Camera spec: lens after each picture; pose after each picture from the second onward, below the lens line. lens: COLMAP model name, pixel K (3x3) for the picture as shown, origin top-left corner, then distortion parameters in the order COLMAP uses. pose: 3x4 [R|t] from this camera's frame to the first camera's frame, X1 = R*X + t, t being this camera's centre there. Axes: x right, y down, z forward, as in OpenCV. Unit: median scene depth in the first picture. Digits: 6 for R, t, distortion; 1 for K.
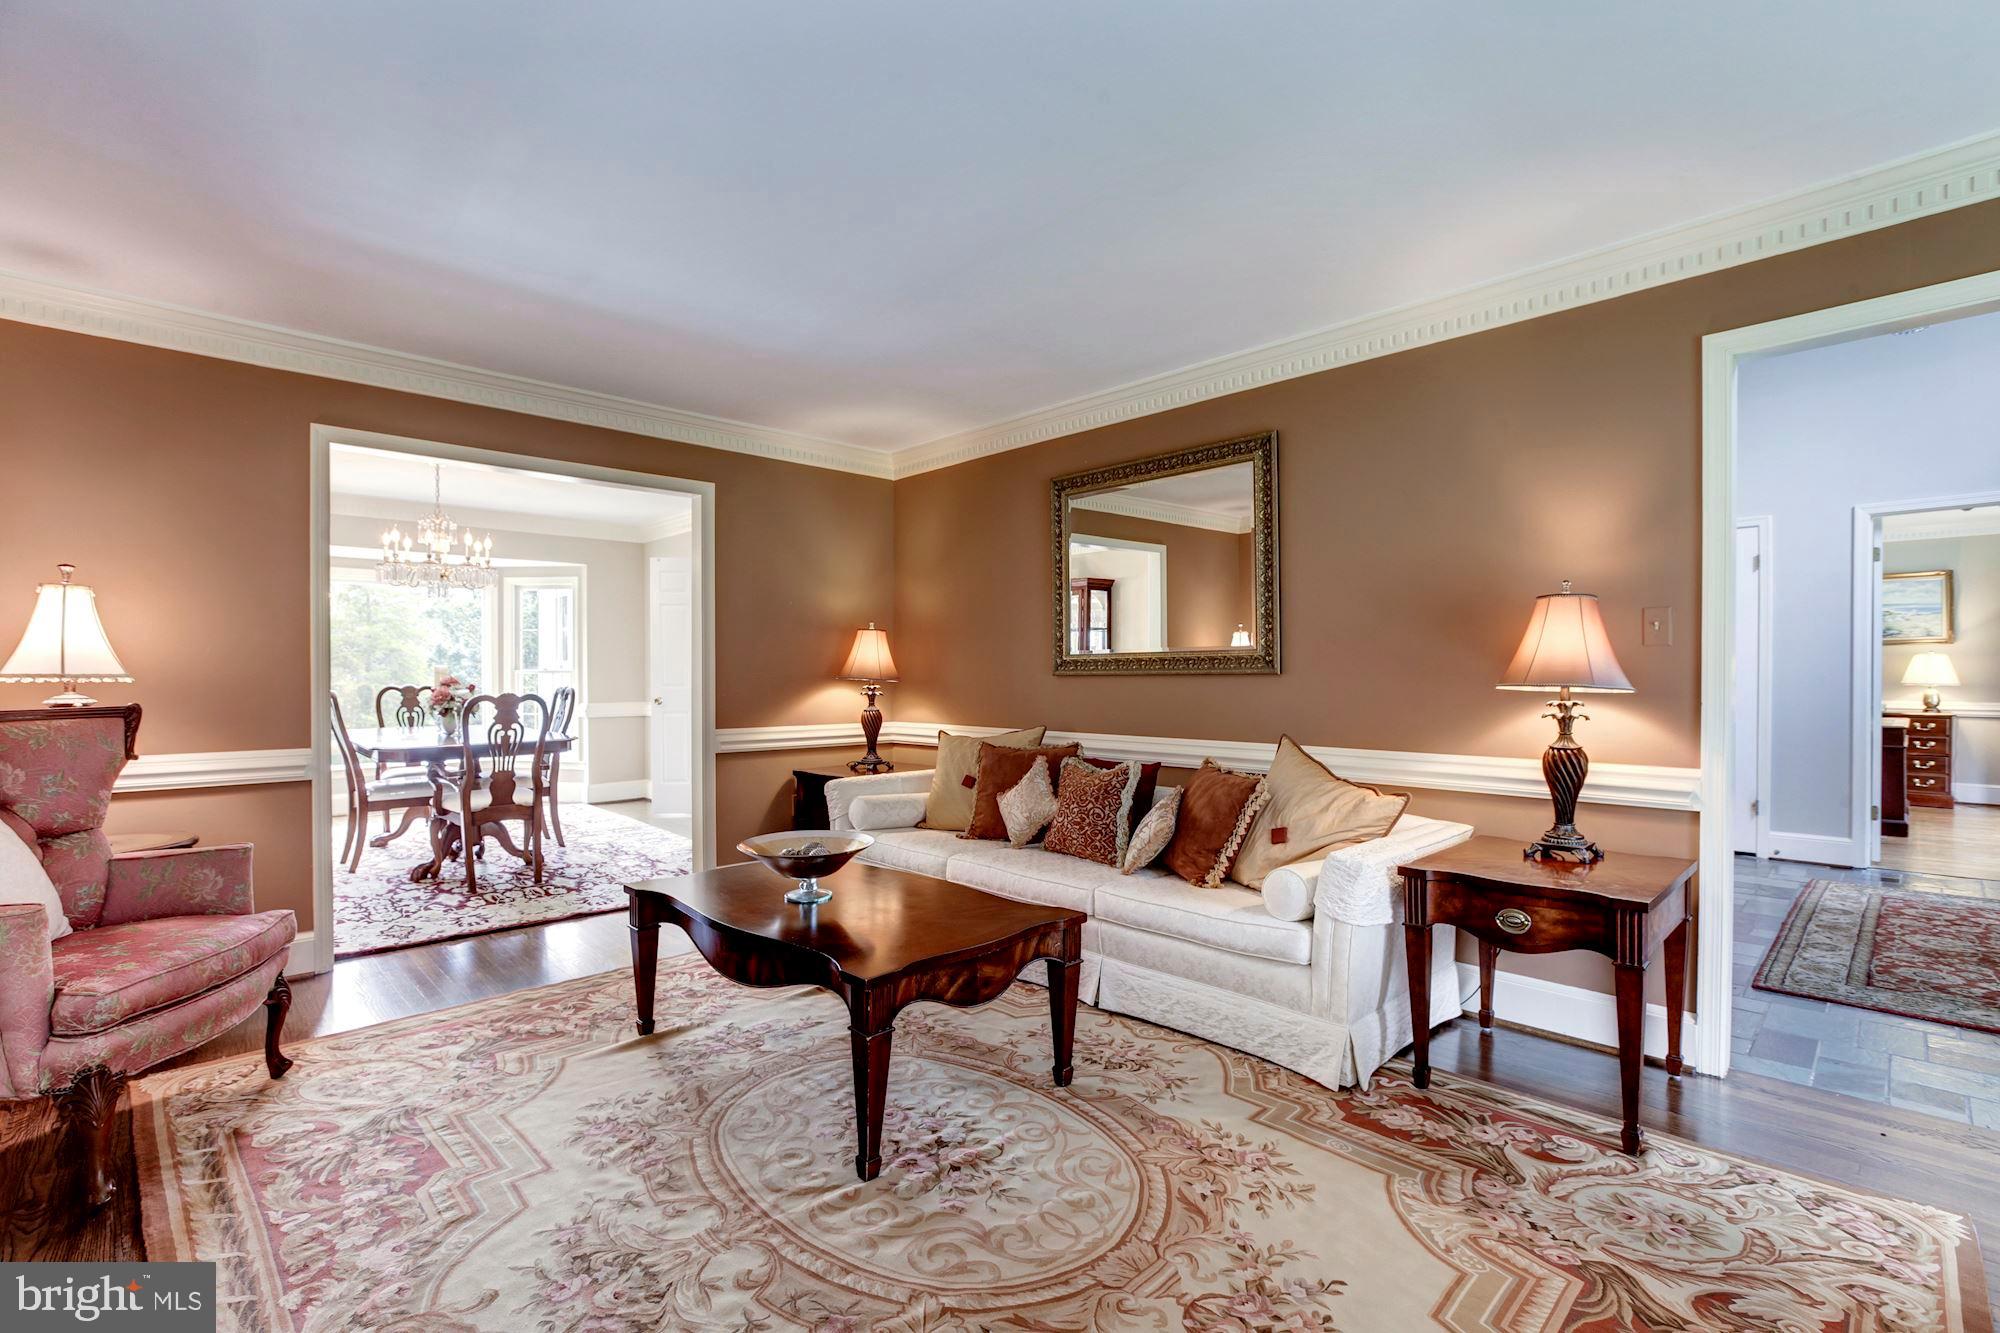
lens RADIAL K [[916.2, 0, 997.6], [0, 916.2, 679.8], [0, 0, 1]] dist [-0.004674, 0.000244]
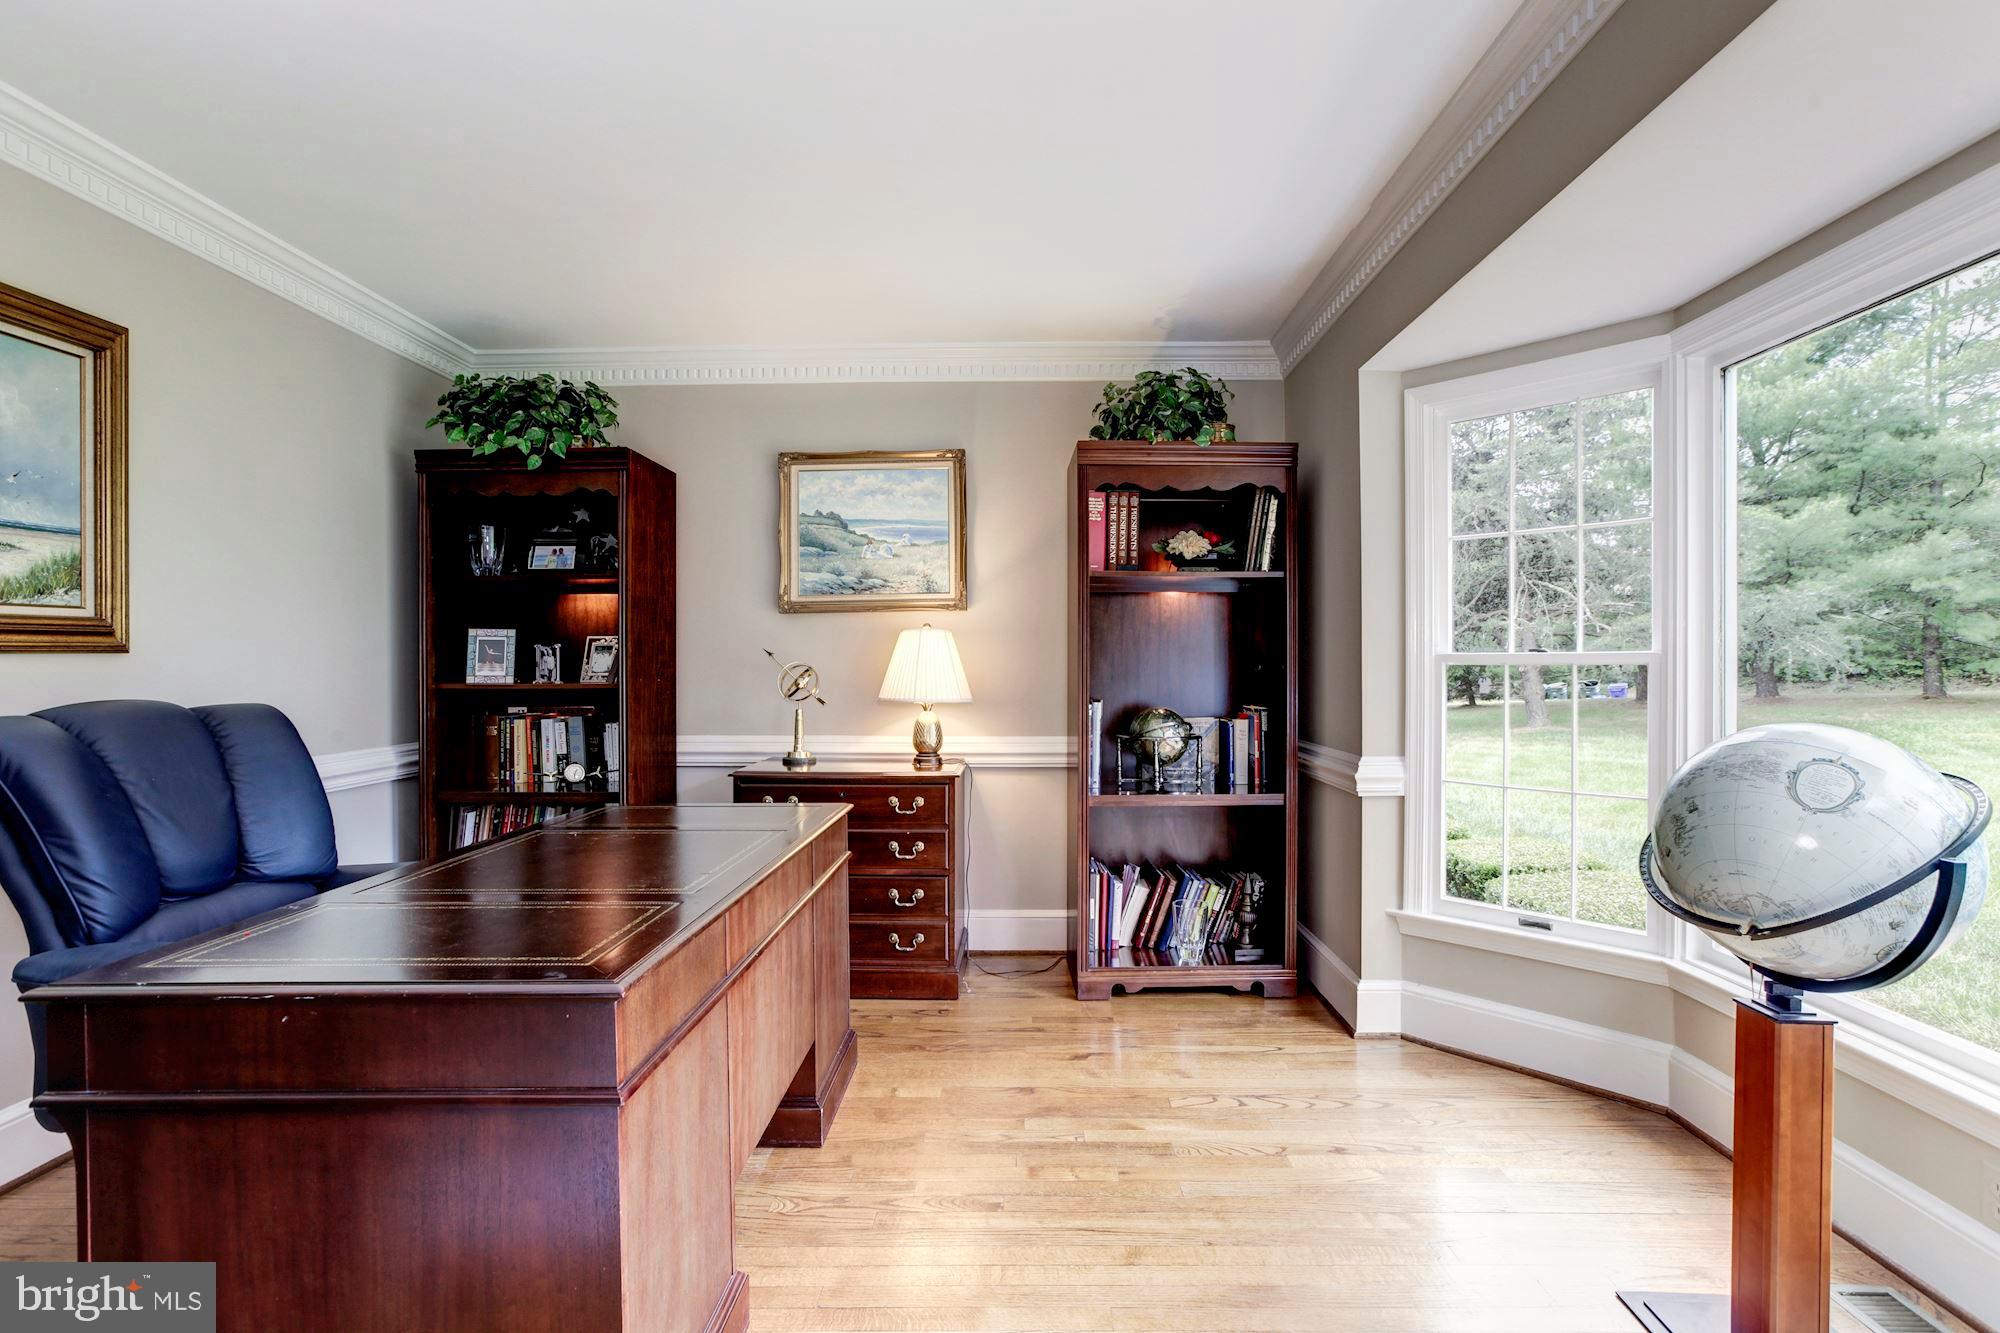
lens RADIAL K [[916.2, 0, 1005.5], [0, 916.2, 667.1], [0, 0, 1]] dist [-0.004674, 0.000244]
pose [[0.714223, -0.000372, 0.699918, 0.739156], [0.001571, 0.999998, -0.001072, -0.010382], [-0.699916, 0.001865, 0.714223, 0.656436]]
